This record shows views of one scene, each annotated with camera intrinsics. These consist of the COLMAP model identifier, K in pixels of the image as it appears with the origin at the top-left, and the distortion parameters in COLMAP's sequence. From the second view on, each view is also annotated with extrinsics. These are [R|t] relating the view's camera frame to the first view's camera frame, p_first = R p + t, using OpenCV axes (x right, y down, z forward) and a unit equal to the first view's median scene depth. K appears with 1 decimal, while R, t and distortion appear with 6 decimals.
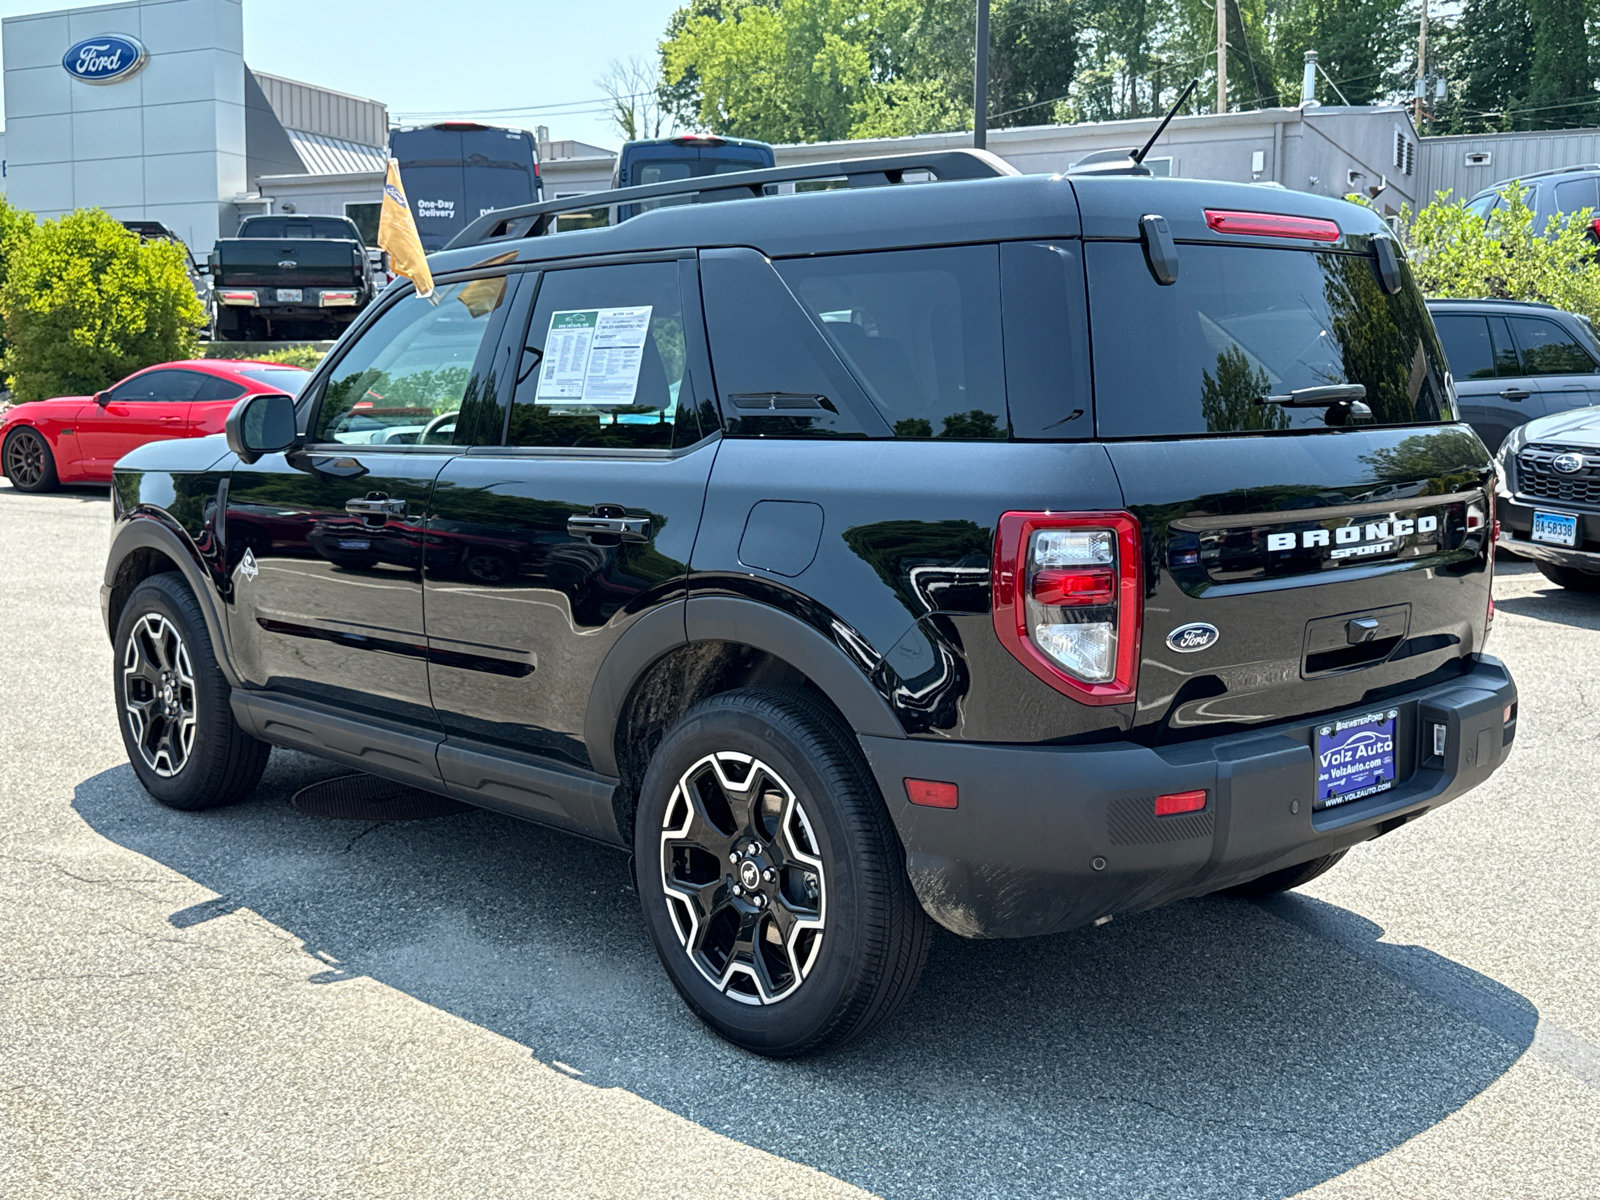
lens RADIAL K [[1756.1, 0, 800.0], [0, 1756.1, 600.0], [0, 0, 1]] dist [0.163447, -0.362979]
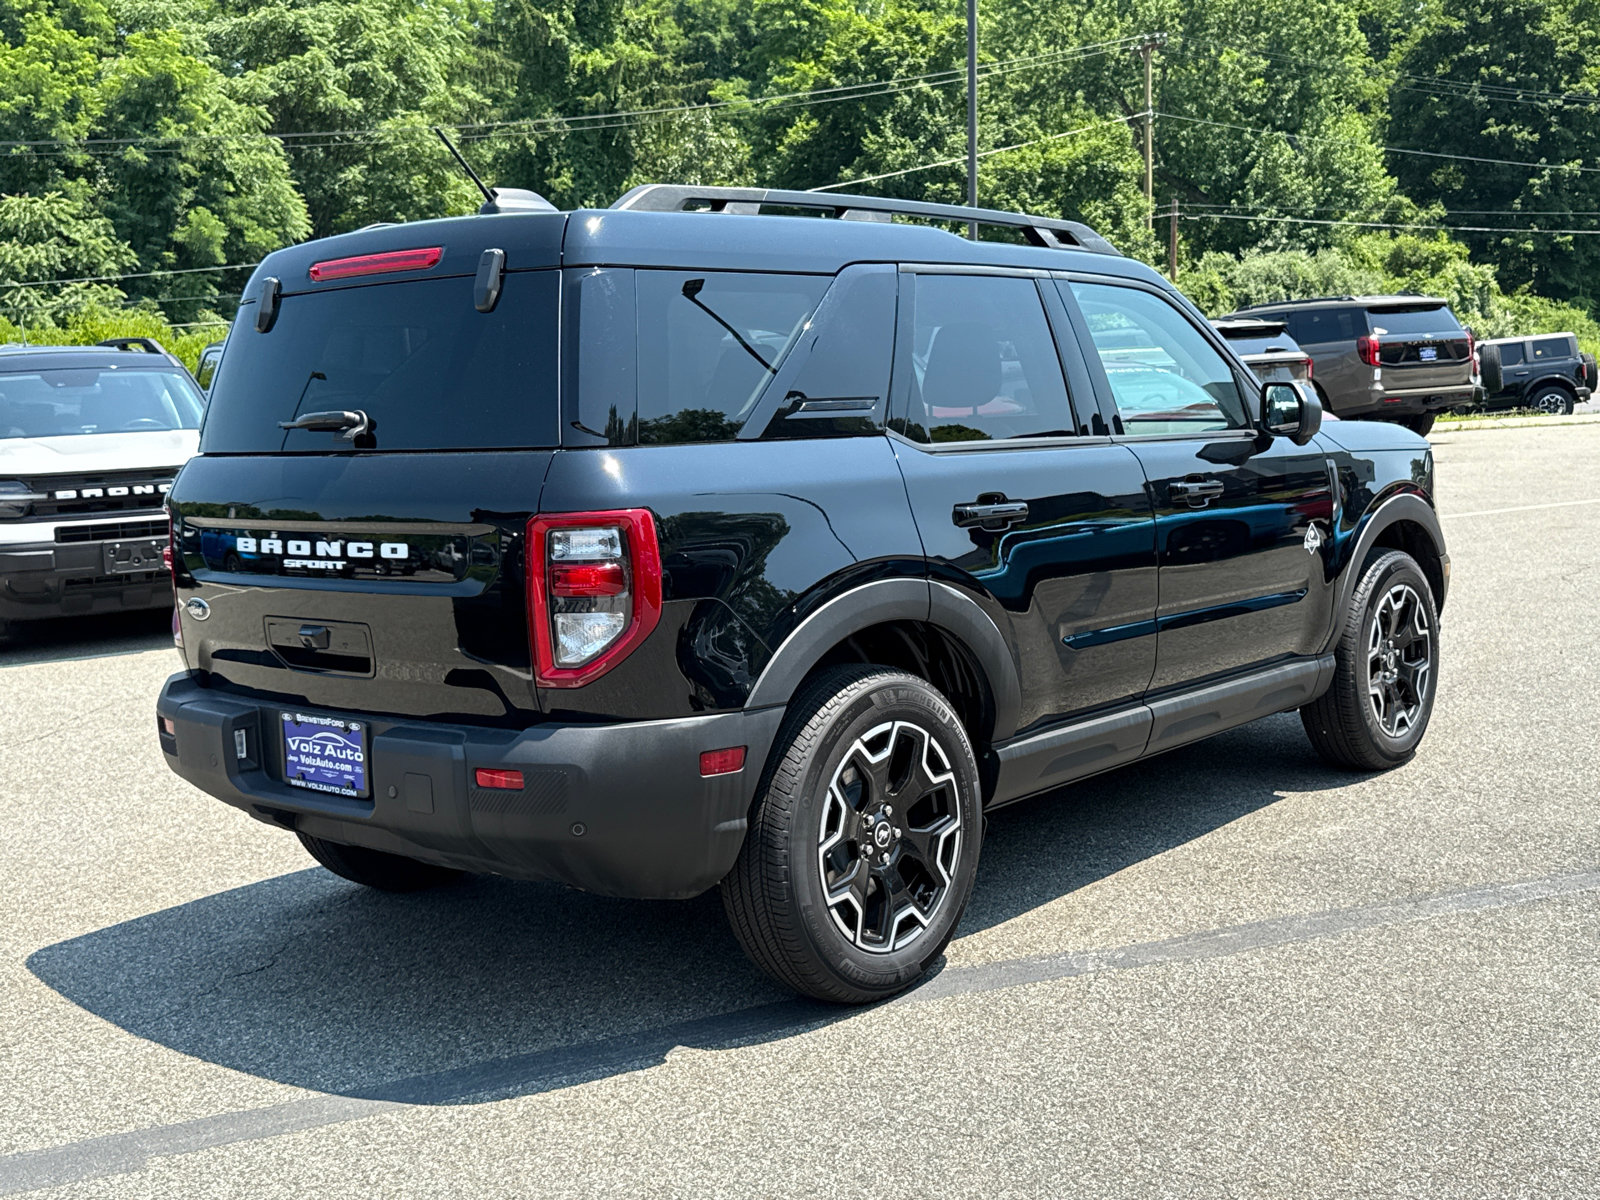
lens RADIAL K [[1756.1, 0, 800.0], [0, 1756.1, 600.0], [0, 0, 1]] dist [0.163447, -0.362979]
pose [[0.117380, 0.110221, -0.986952, 1.309236], [-0.084478, 0.991328, 0.100662, -0.129182], [0.989487, 0.071560, 0.125673, 1.062928]]
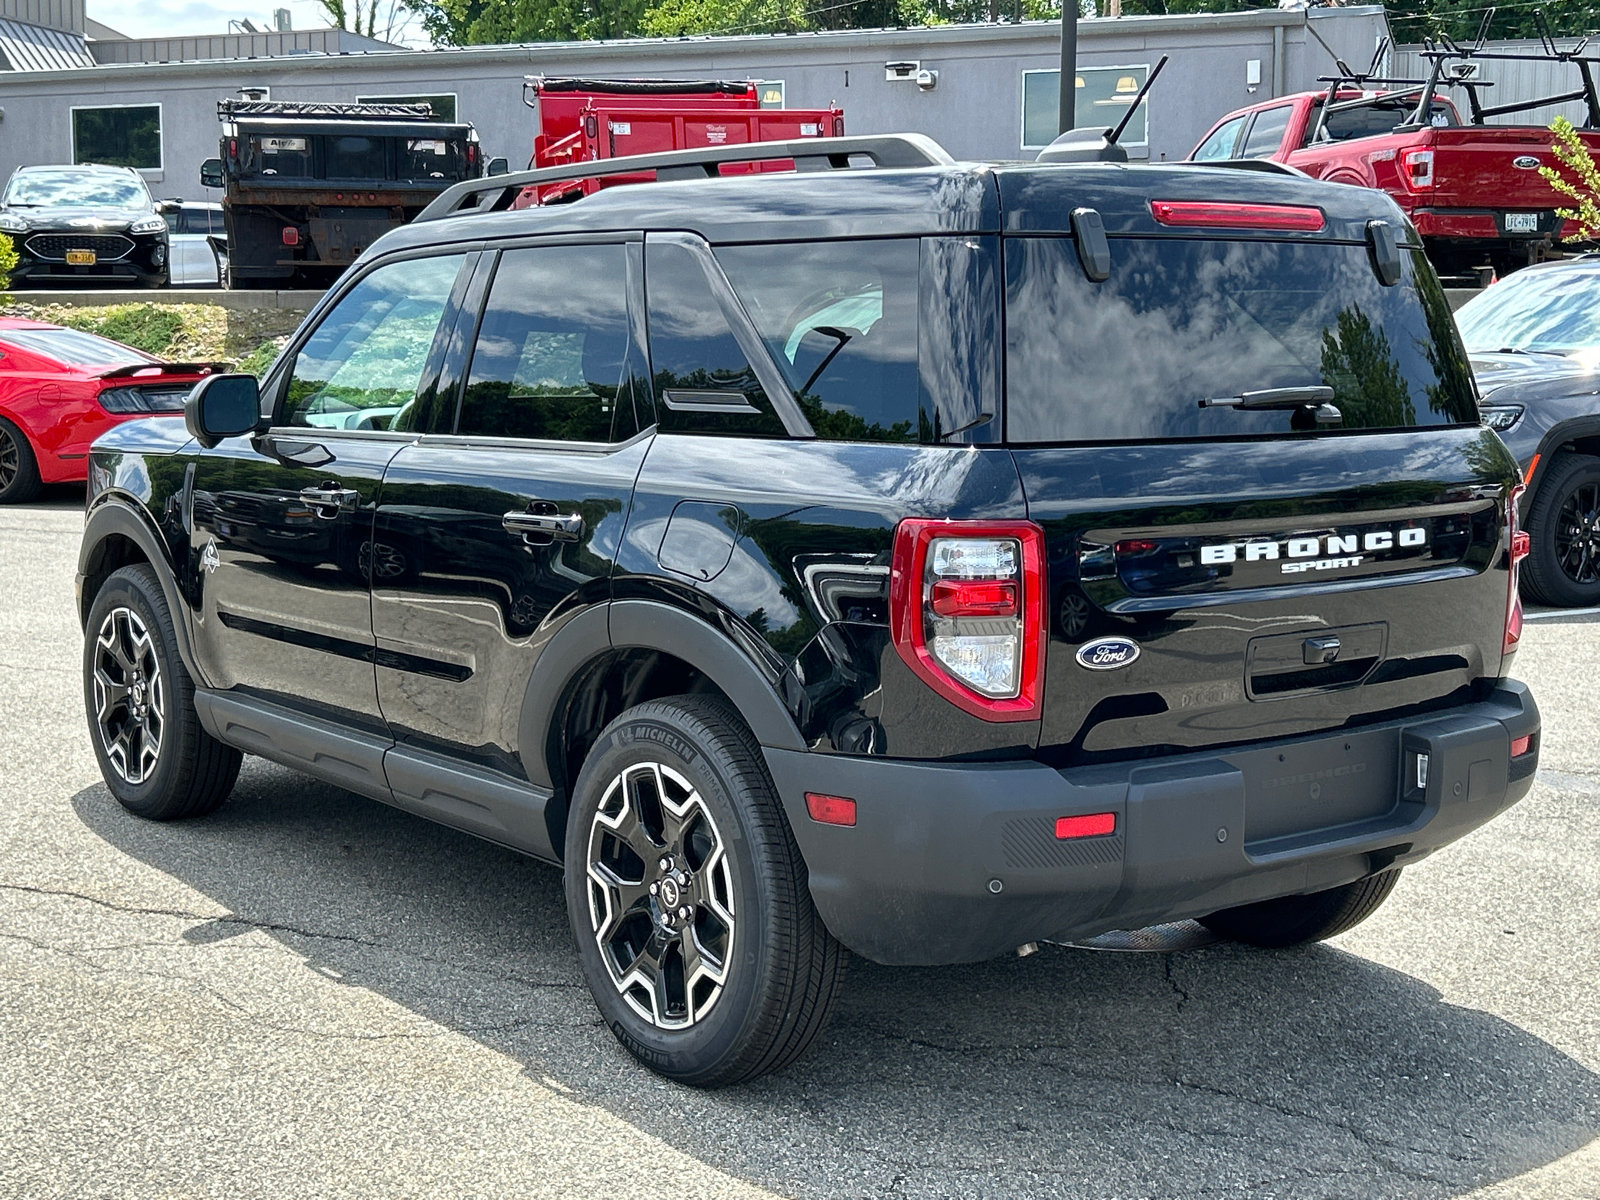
lens RADIAL K [[2224.1, 0, 800.0], [0, 2224.1, 600.0], [0, 0, 1]] dist [0.052036, -0.086742]
pose [[0.995074, 0.019831, -0.097130, 0.144108], [-0.019900, 0.999802, 0.000254, -0.003865], [0.097115, 0.001680, 0.995272, -0.175263]]
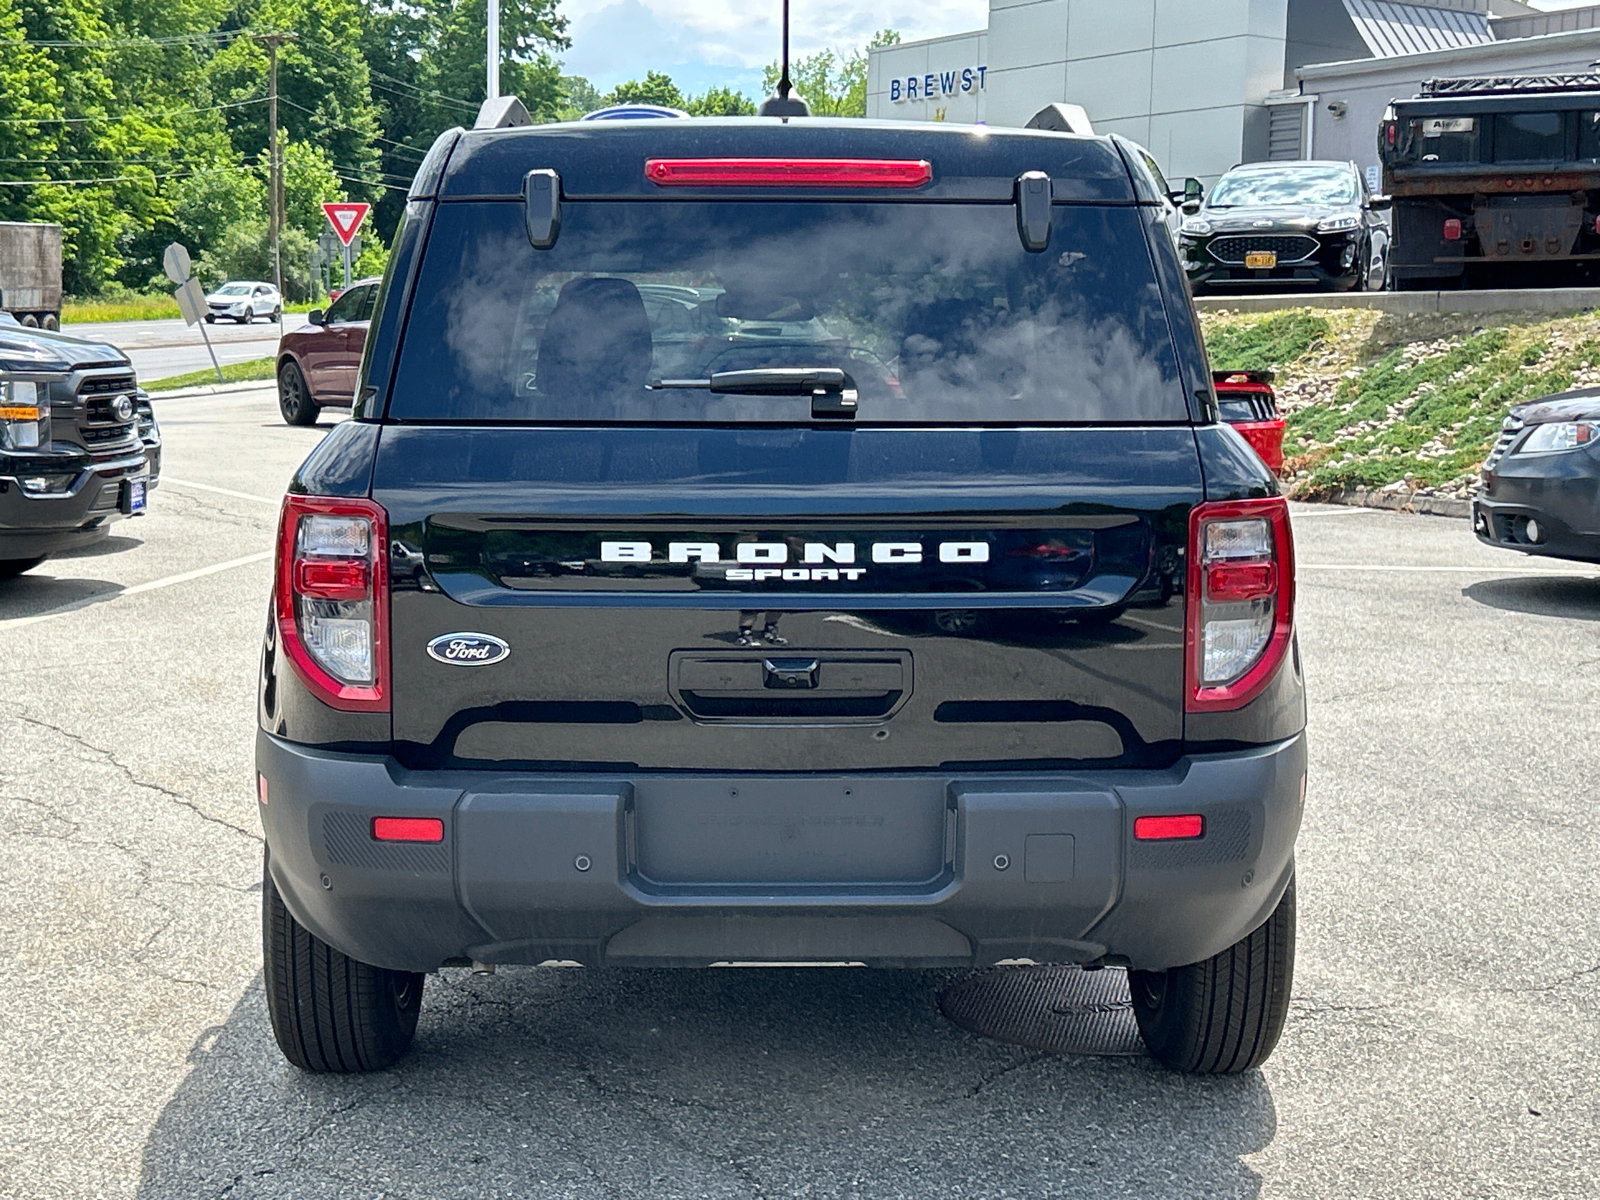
lens RADIAL K [[2492.3, 0, 820.1], [0, 2492.3, 604.8], [0, 0, 1]] dist [0.254188, -0.673269]
pose [[0.751735, 0.079408, -0.654668, 0.976942], [-0.090066, 0.995784, 0.017363, -0.031978], [0.653286, 0.045911, 0.755718, 0.140720]]
